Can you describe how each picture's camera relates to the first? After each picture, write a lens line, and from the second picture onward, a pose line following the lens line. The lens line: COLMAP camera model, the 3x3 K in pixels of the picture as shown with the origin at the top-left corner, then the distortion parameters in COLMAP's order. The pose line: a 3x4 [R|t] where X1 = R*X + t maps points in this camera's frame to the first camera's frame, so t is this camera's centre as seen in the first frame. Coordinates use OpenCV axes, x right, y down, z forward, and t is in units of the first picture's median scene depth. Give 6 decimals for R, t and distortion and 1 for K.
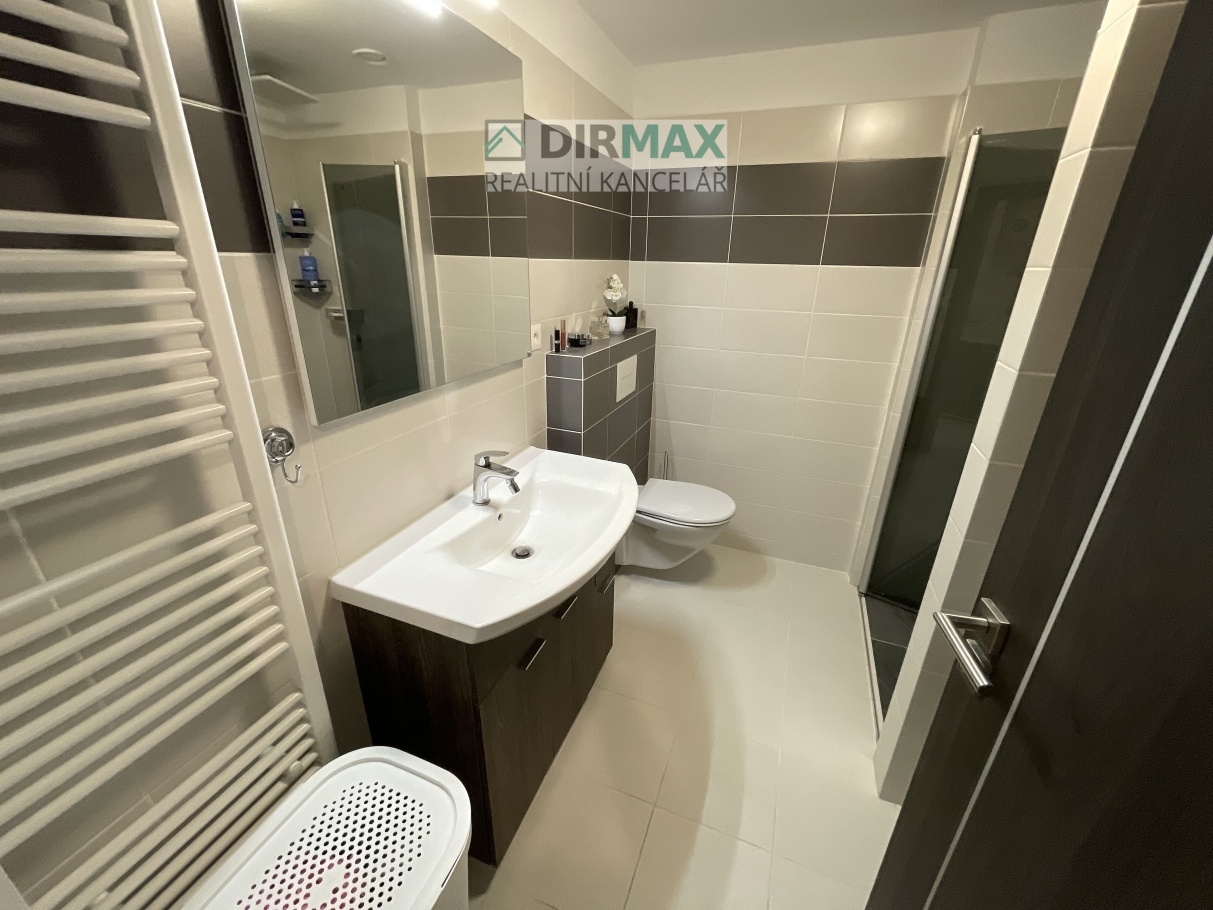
lens RADIAL K [[488.8, 0, 607.9], [0, 488.8, 450.8], [0, 0, 1]] dist [-0.001756, -0.001013]
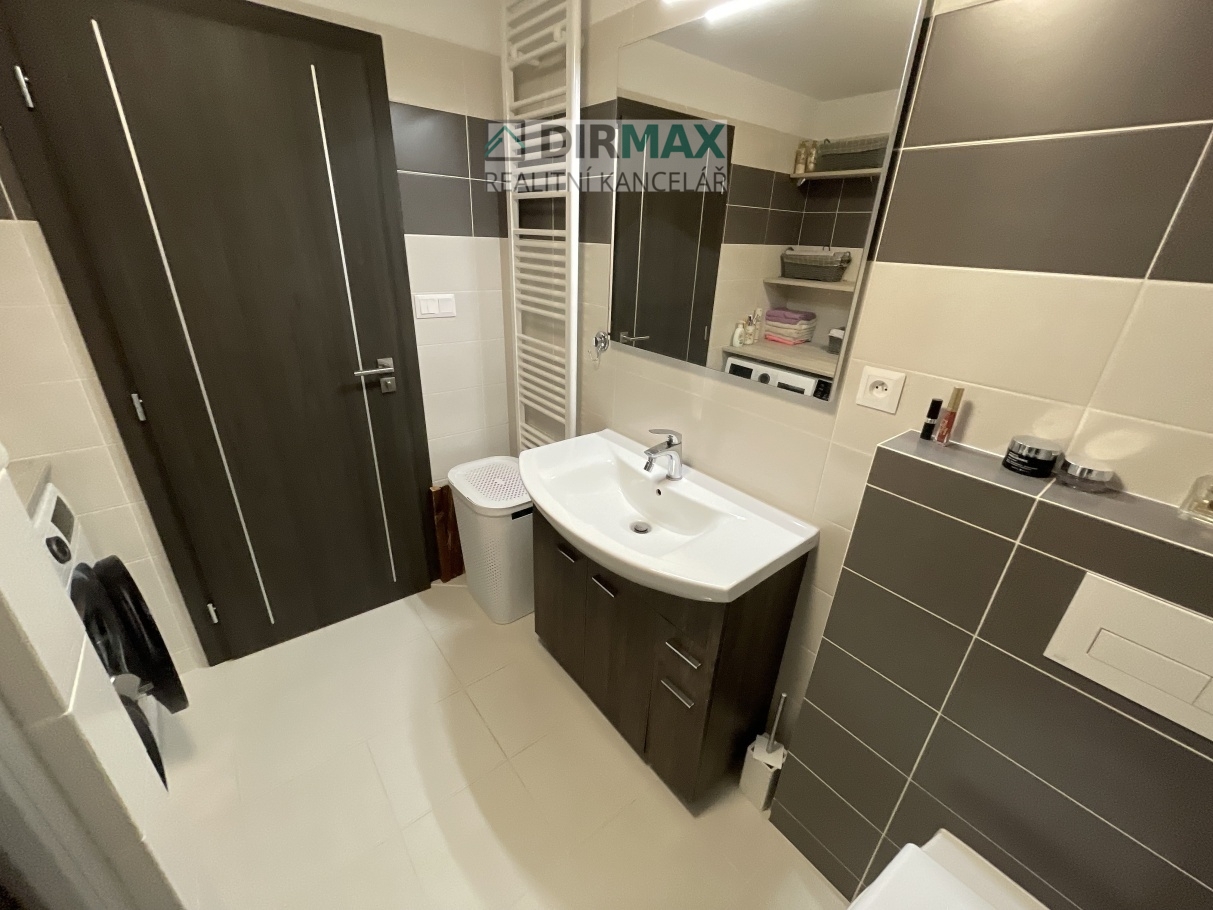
lens RADIAL K [[488.8, 0, 607.9], [0, 488.8, 450.8], [0, 0, 1]] dist [-0.001756, -0.001013]
pose [[-0.490445, 0.313627, -0.813082, 0.692097], [-0.364132, 0.773901, 0.518156, -0.459173], [0.791752, 0.550196, -0.265354, 1.163291]]
